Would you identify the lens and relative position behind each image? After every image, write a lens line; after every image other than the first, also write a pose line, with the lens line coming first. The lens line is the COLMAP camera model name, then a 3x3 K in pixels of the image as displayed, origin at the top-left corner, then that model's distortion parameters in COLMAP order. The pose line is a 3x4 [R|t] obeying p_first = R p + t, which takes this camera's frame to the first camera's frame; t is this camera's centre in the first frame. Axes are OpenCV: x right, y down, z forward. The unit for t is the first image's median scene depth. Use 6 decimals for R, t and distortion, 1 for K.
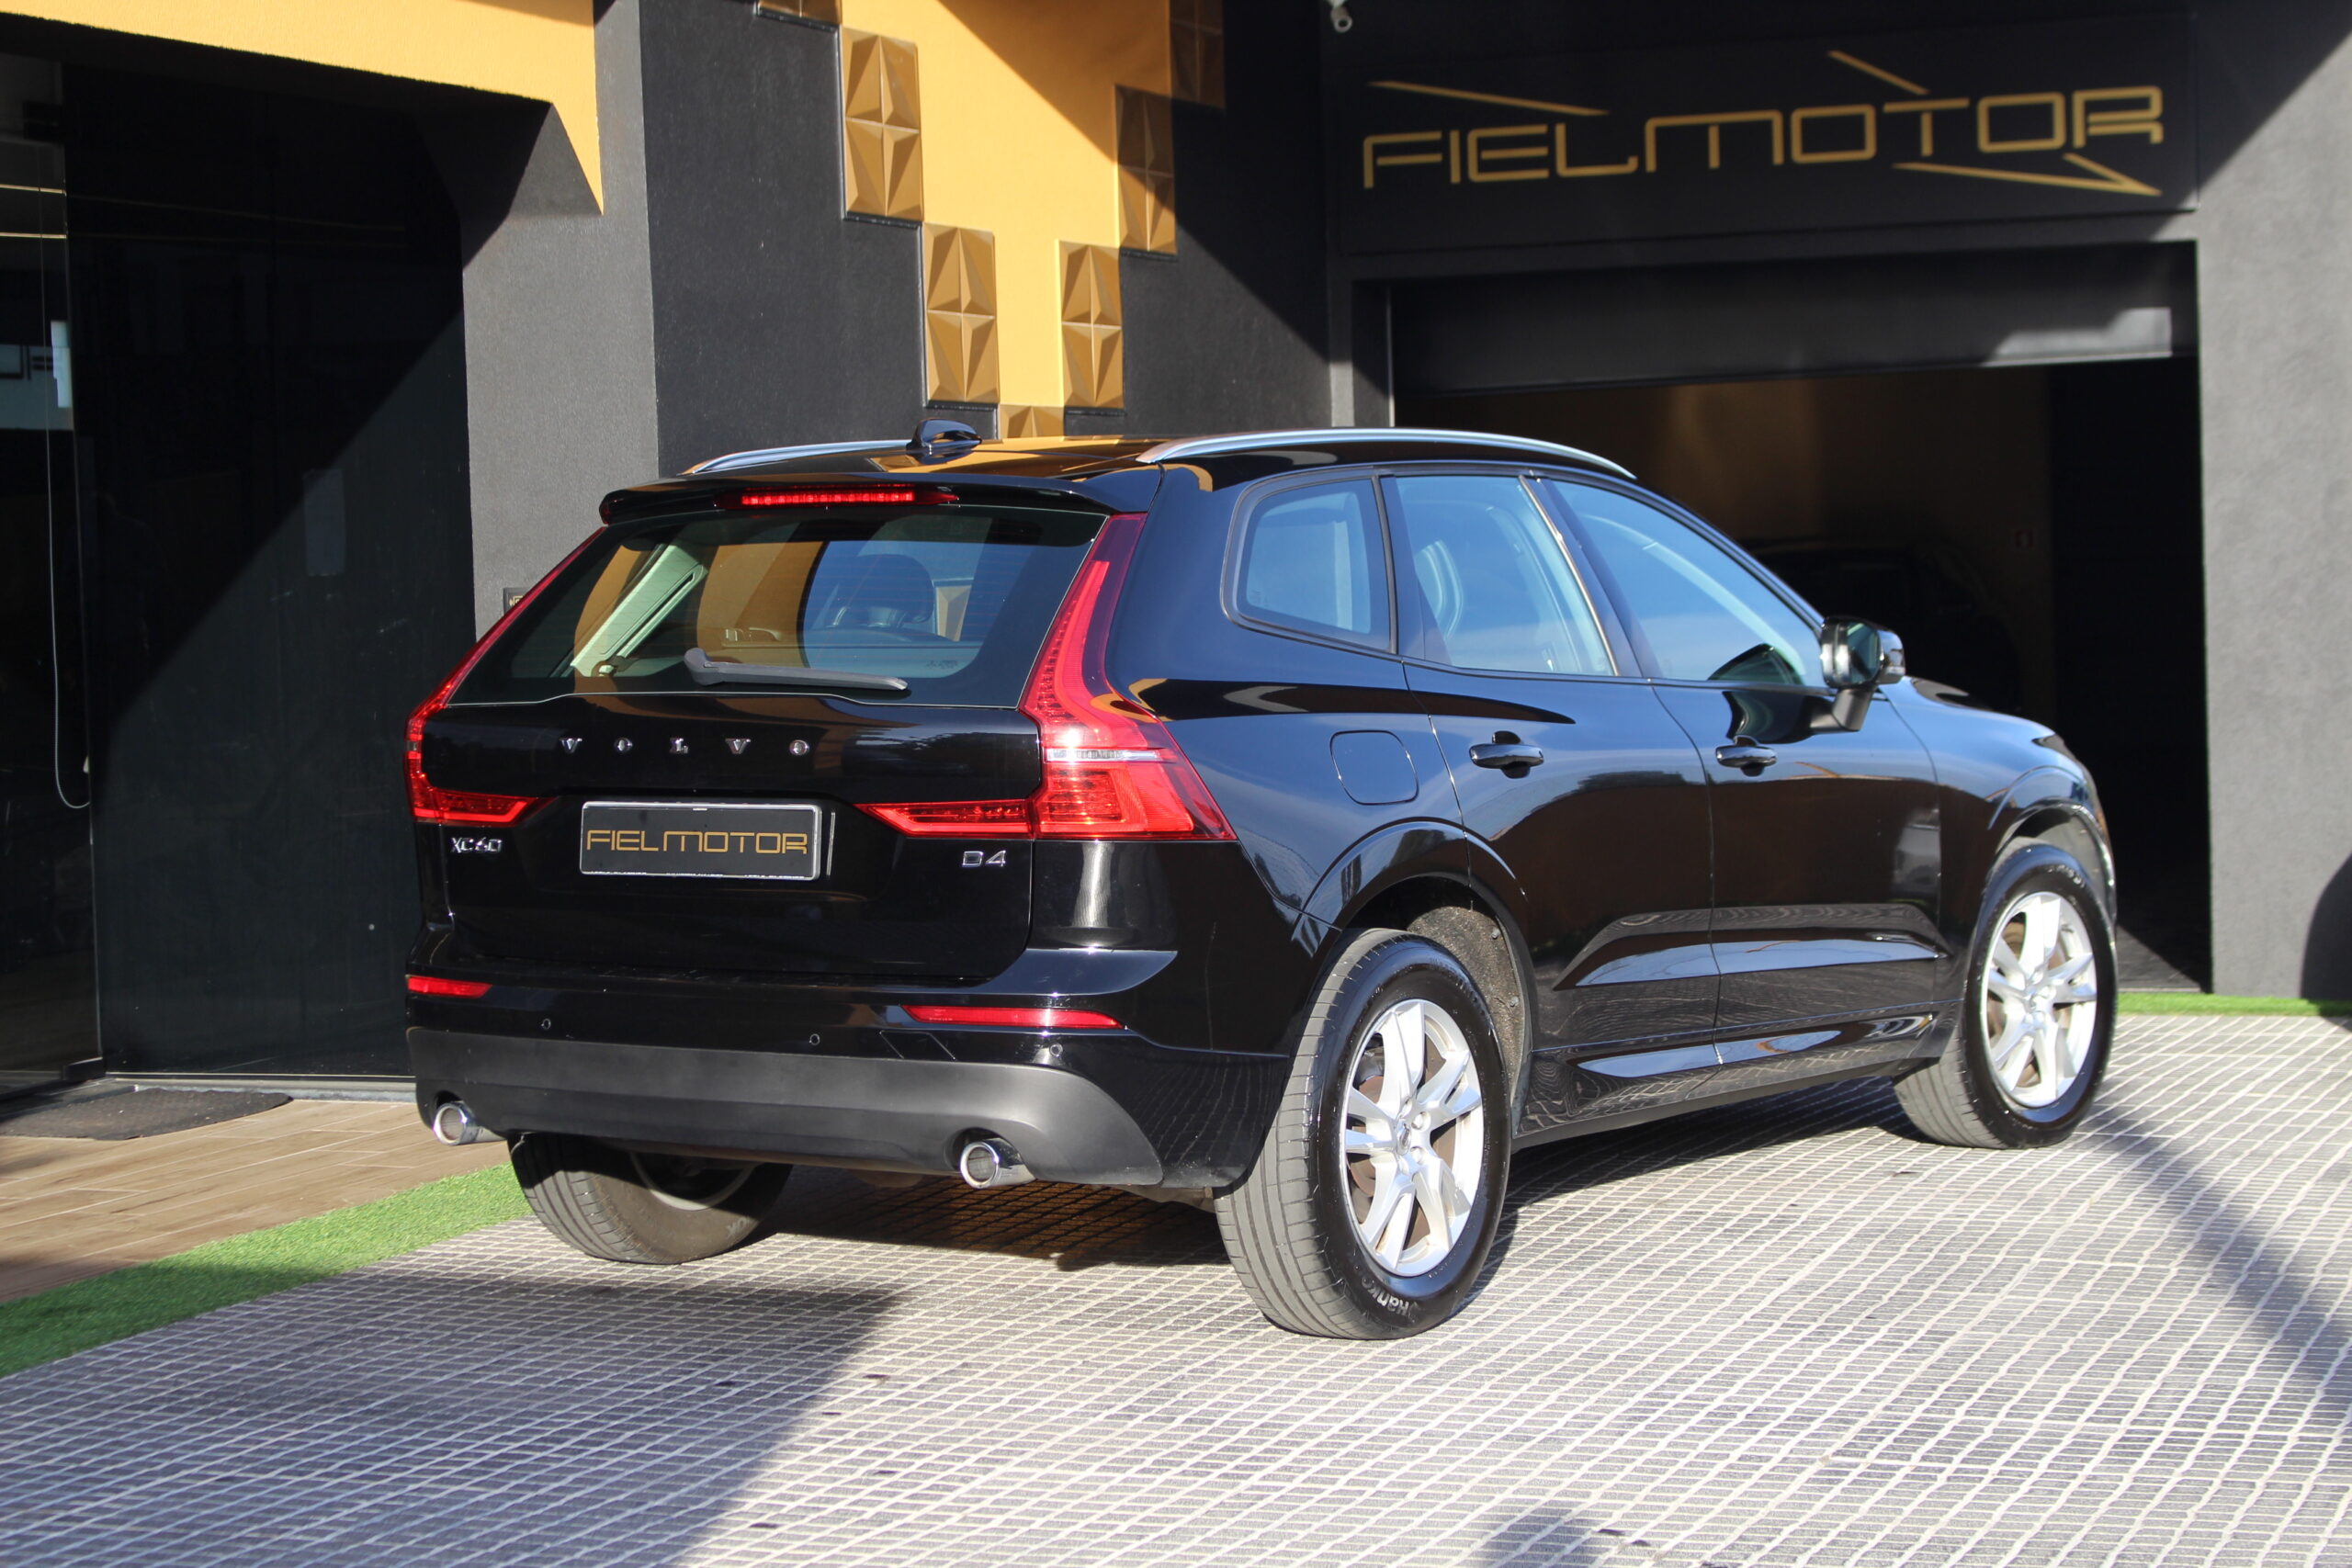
lens RADIAL K [[4754.6, 0, 1176.1], [0, 4754.6, 780.9], [0, 0, 1]] dist [0.030409, 0.000000]
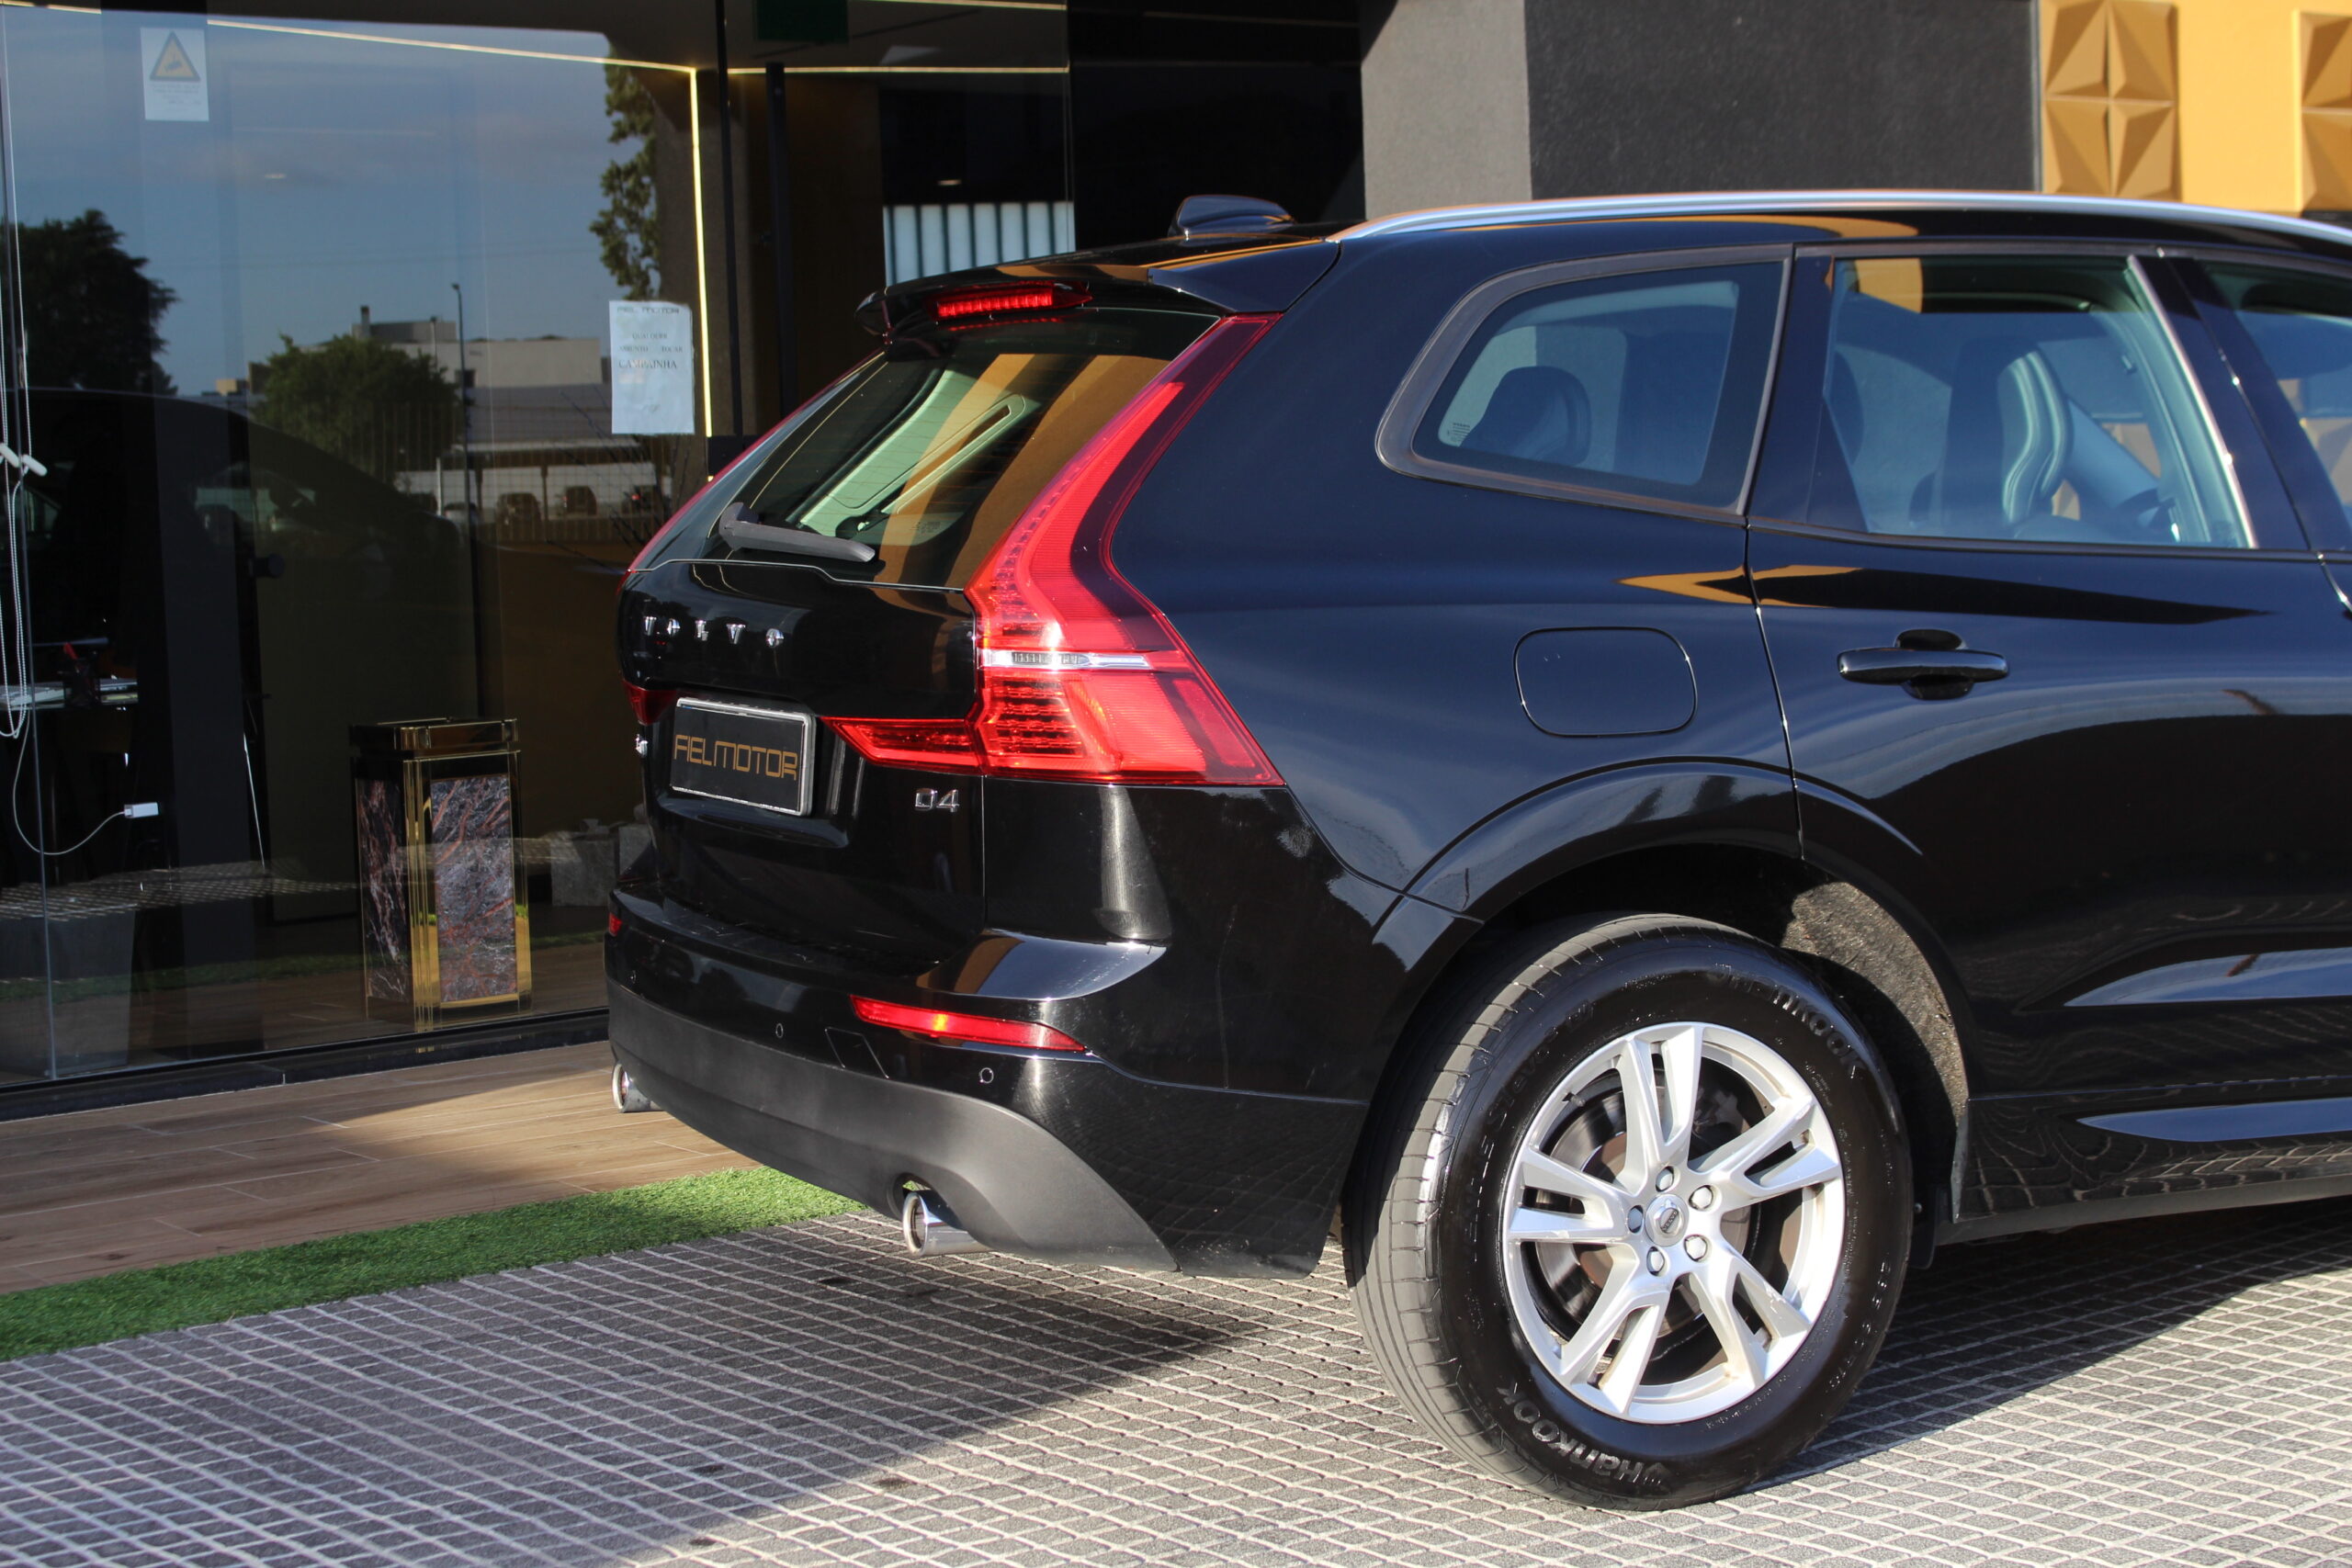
lens RADIAL K [[3988.6, 0, 1175.6], [0, 3988.6, 787.3], [0, 0, 1]] dist [-0.059914, 0.000000]
pose [[0.850374, 0.042750, -0.524440, 0.285711], [-0.017460, 0.998438, 0.053076, -0.016908], [0.525889, -0.035977, 0.849792, 0.475771]]
